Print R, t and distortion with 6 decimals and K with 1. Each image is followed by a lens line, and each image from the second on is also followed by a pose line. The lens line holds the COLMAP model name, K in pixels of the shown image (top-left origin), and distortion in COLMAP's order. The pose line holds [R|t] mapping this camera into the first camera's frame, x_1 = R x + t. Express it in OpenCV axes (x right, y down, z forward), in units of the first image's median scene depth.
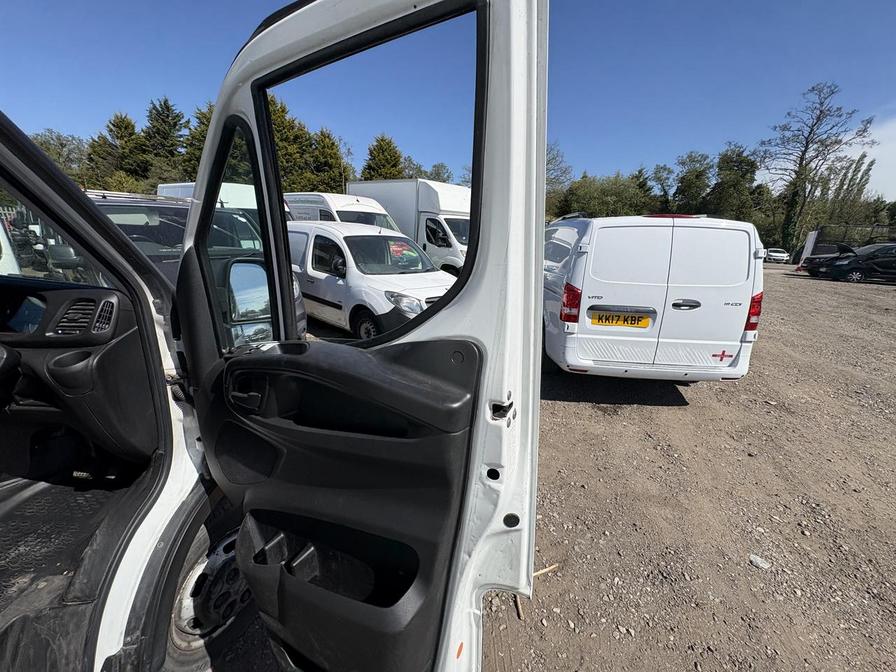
lens RADIAL K [[357.5, 0, 448.2], [0, 357.5, 336.5], [0, 0, 1]] dist [-0.001907, 0.000259]
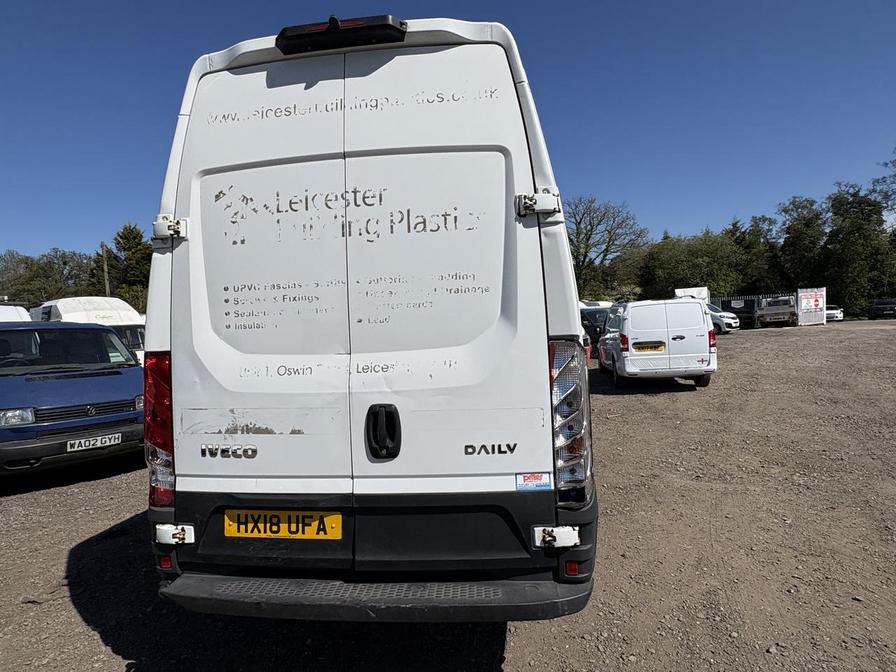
lens RADIAL K [[517.0, 0, 445.1], [0, 517.0, 334.1], [0, 0, 1]] dist [-0.001768, -0.000303]
pose [[0.991894, -0.086003, -0.093543, -0.033135], [0.059480, 0.964765, -0.256302, 0.046644], [0.112289, 0.248660, 0.962060, -0.166350]]
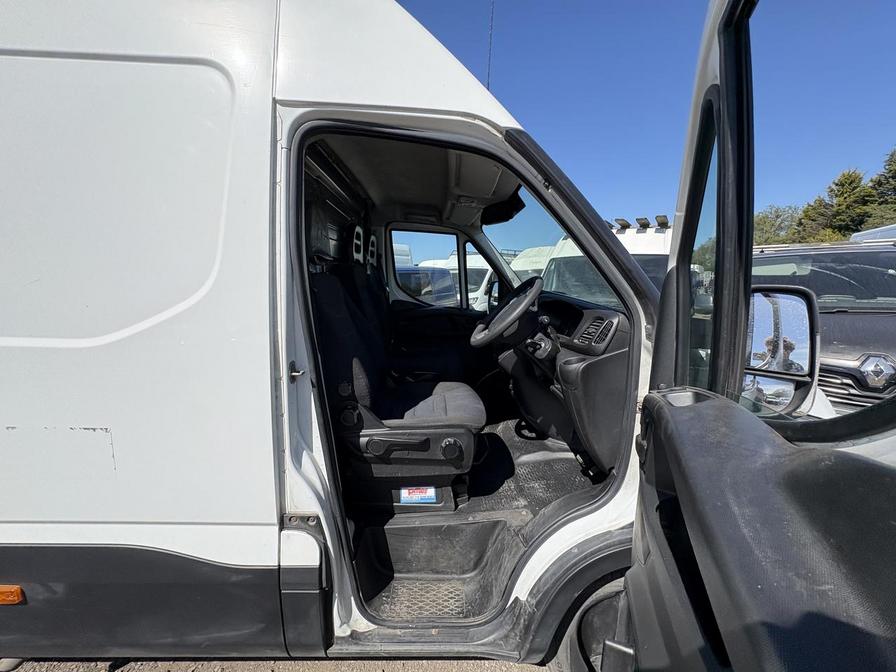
lens RADIAL K [[357.5, 0, 446.4], [0, 357.5, 330.7], [0, 0, 1]] dist [-0.001907, 0.000259]
pose [[0.057040, 0.092915, -0.994039, 0.003764], [-0.266160, 0.961041, 0.074558, -0.000252], [0.962240, 0.260321, 0.079548, 0.009699]]
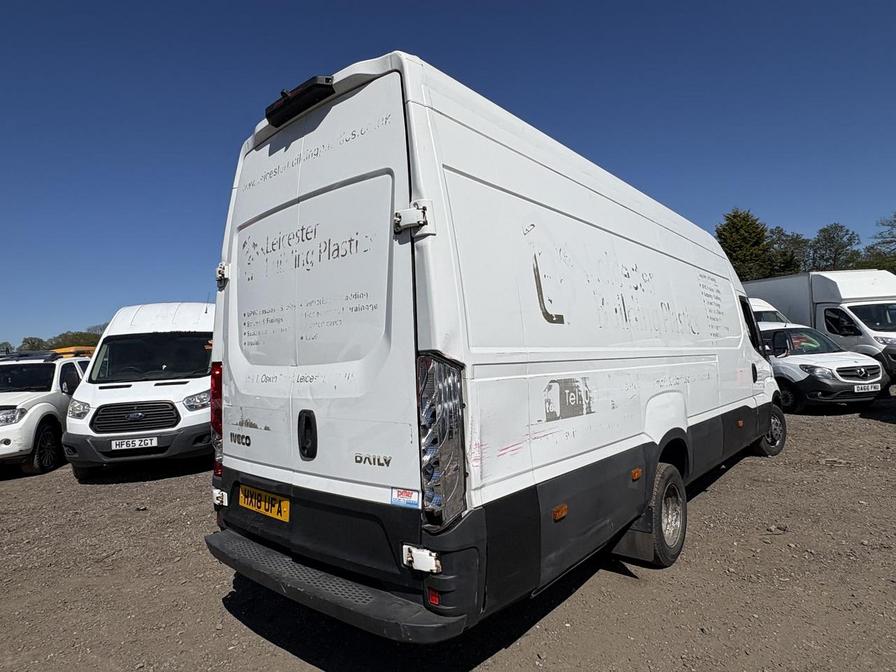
lens RADIAL K [[517.0, 0, 447.8], [0, 517.0, 329.0], [0, 0, 1]] dist [-0.001768, -0.000303]
pose [[0.772274, -0.112296, -0.625286, 0.004345], [-0.085564, 0.956900, -0.277529, 0.046024], [0.629502, 0.267830, 0.729380, -0.152081]]
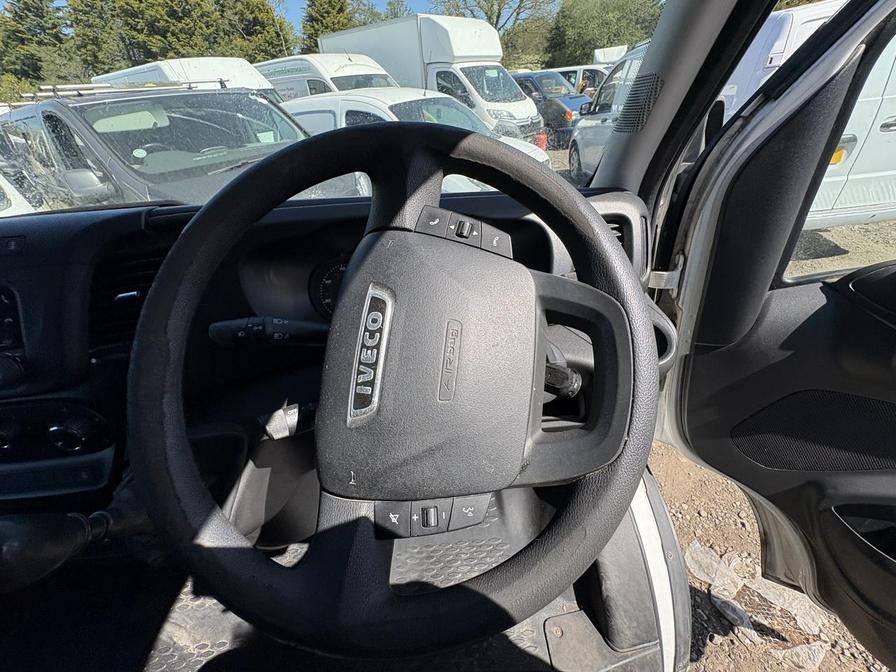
lens RADIAL K [[357.5, 0, 450.0], [0, 357.5, 338.5], [0, 0, 1]] dist [-0.001907, 0.000259]
pose [[0.987124, -0.159881, -0.005011, -0.029390], [0.153514, 0.938077, 0.310556, -0.003018], [-0.044951, -0.307326, 0.950542, 0.011398]]
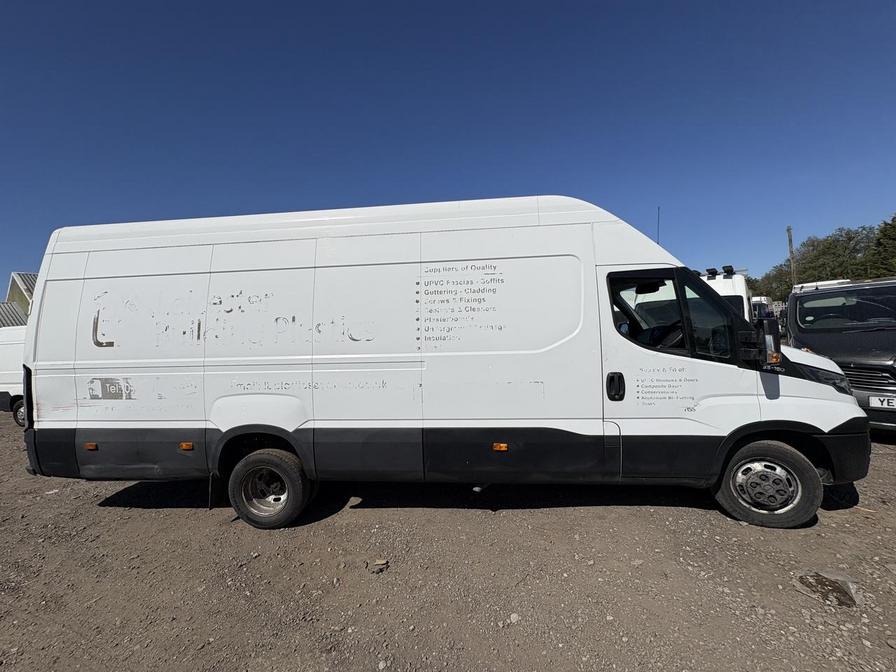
lens RADIAL K [[357.5, 0, 447.5], [0, 357.5, 332.2], [0, 0, 1]] dist [-0.001907, 0.000259]
pose [[-0.068059, -0.036153, -0.997026, 0.047611], [-0.214844, 0.976428, -0.020741, 0.009891], [0.974274, 0.212794, -0.074222, -0.022606]]
